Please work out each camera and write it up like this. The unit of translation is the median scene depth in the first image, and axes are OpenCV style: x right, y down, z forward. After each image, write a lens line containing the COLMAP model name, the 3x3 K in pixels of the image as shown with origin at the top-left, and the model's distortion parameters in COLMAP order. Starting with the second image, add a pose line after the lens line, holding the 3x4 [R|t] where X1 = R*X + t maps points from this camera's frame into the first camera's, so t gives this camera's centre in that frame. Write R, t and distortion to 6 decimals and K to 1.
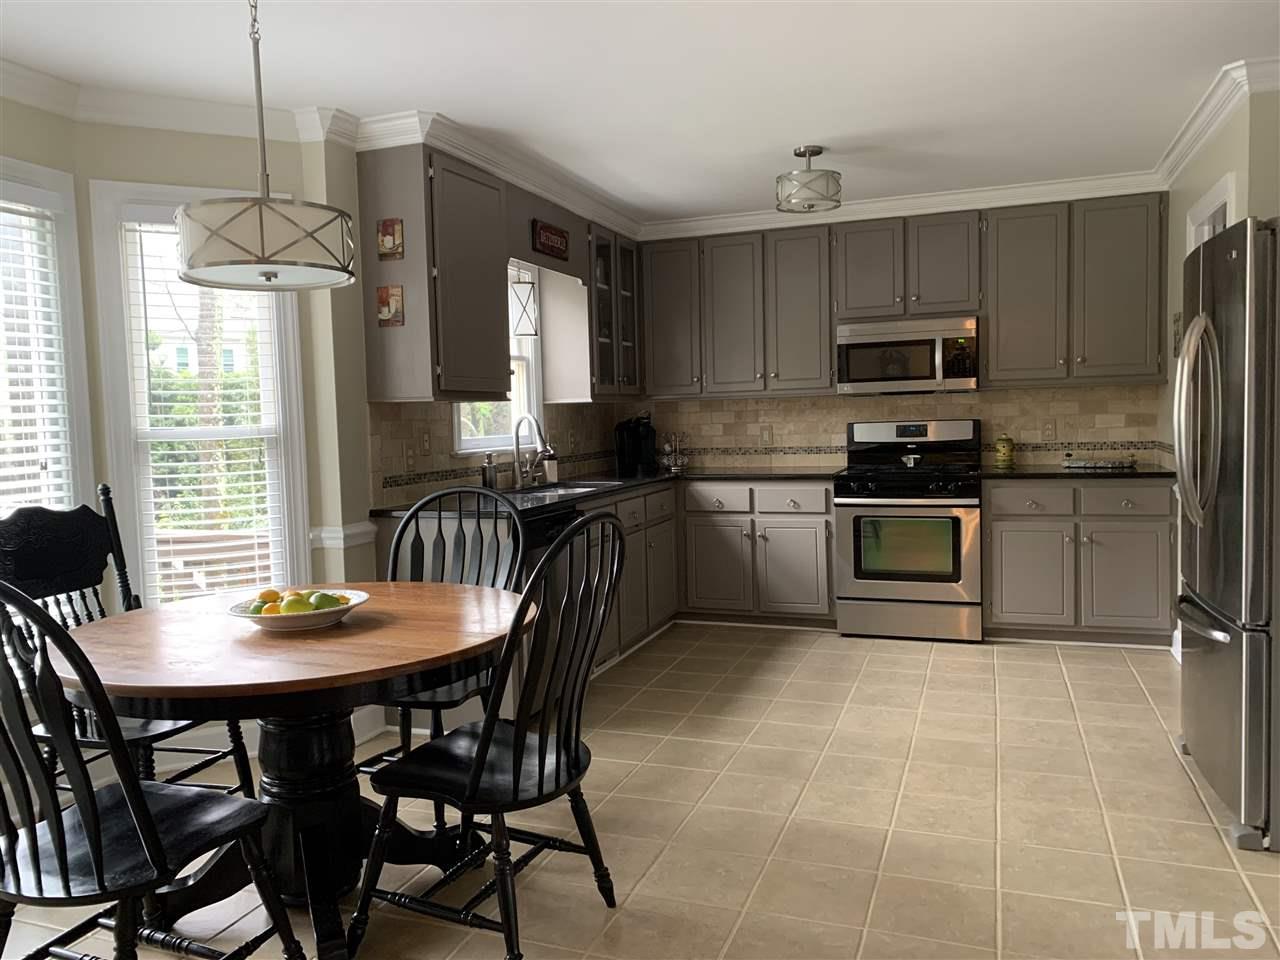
lens RADIAL K [[989.4, 0, 657.5], [0, 989.4, 482.2], [0, 0, 1]] dist [0.045031, -0.056986]
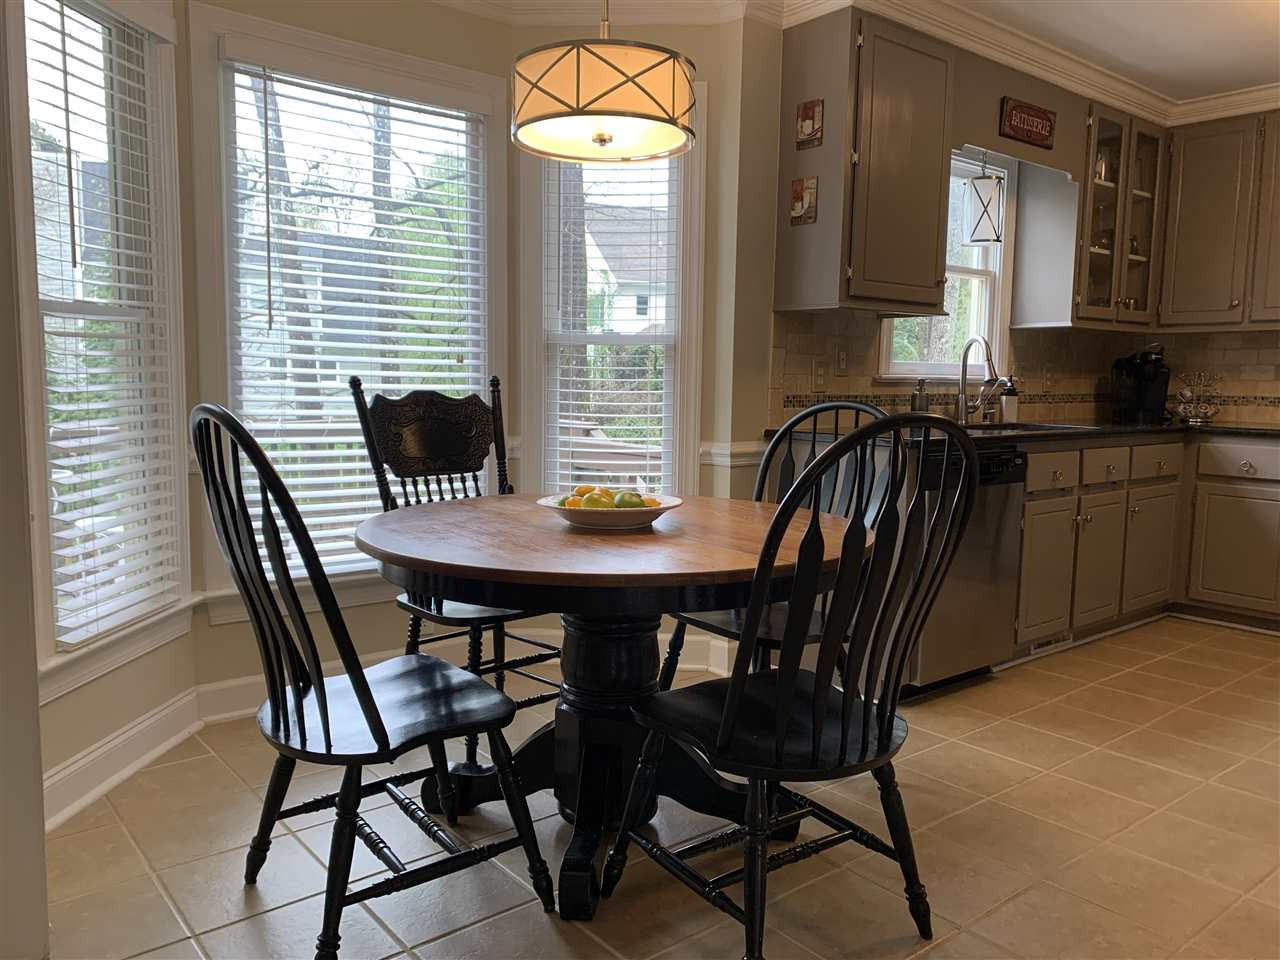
lens RADIAL K [[989.4, 0, 657.5], [0, 989.4, 482.2], [0, 0, 1]] dist [0.045031, -0.056986]
pose [[0.851365, 0.085960, -0.517482, 0.101634], [-0.071169, 0.996289, 0.048407, 0.039920], [0.519723, -0.004383, 0.854324, 0.170051]]
